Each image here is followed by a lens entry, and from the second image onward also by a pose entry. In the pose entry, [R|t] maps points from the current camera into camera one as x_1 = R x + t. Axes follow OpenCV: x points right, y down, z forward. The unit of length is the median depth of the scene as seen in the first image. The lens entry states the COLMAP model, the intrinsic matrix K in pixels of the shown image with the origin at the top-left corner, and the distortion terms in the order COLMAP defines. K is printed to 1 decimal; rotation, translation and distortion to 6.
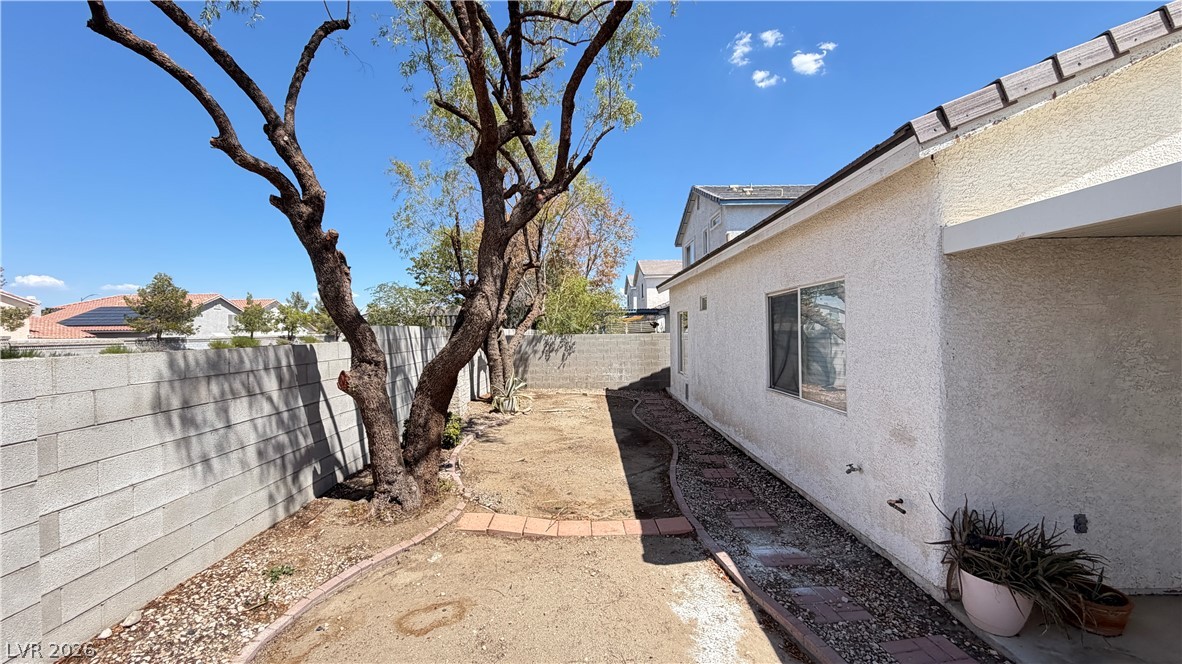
lens RADIAL K [[474.3, 0, 591.7], [0, 474.3, 331.3], [0, 0, 1]] dist [0.000894, -0.000120]
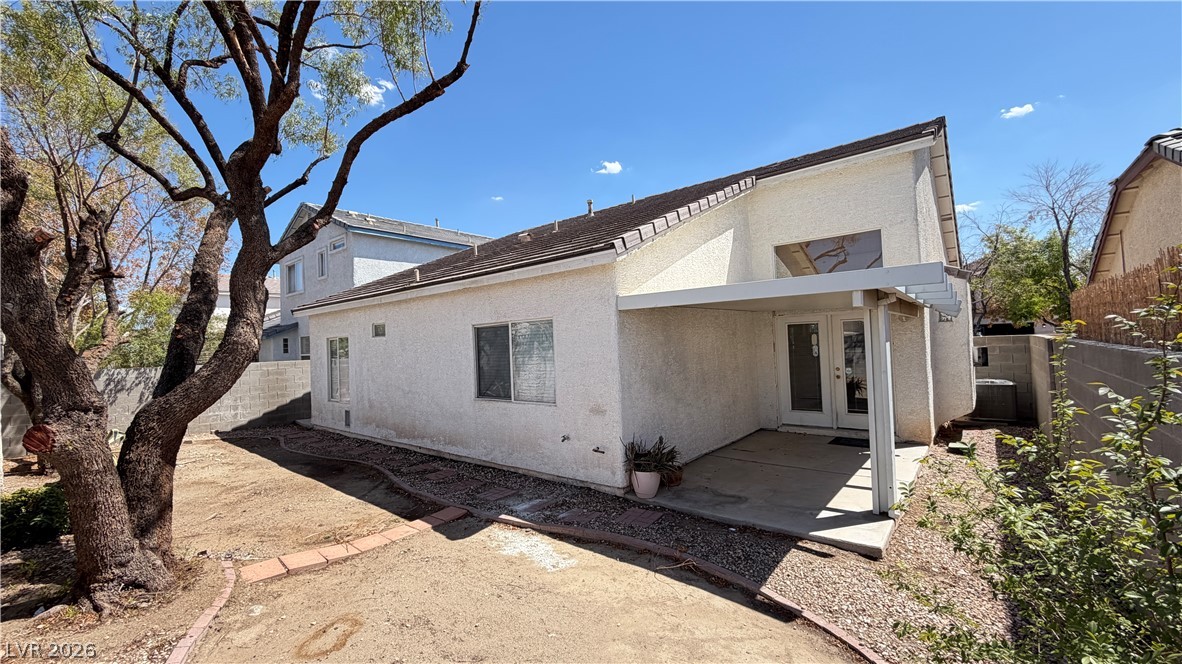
lens RADIAL K [[474.3, 0, 594.8], [0, 474.3, 330.4], [0, 0, 1]] dist [0.000894, -0.000120]
pose [[0.637909, 0.011413, 0.770027, -0.569048], [0.028746, 0.998840, -0.038618, -0.007446], [-0.769575, 0.046770, 0.636842, -0.099655]]
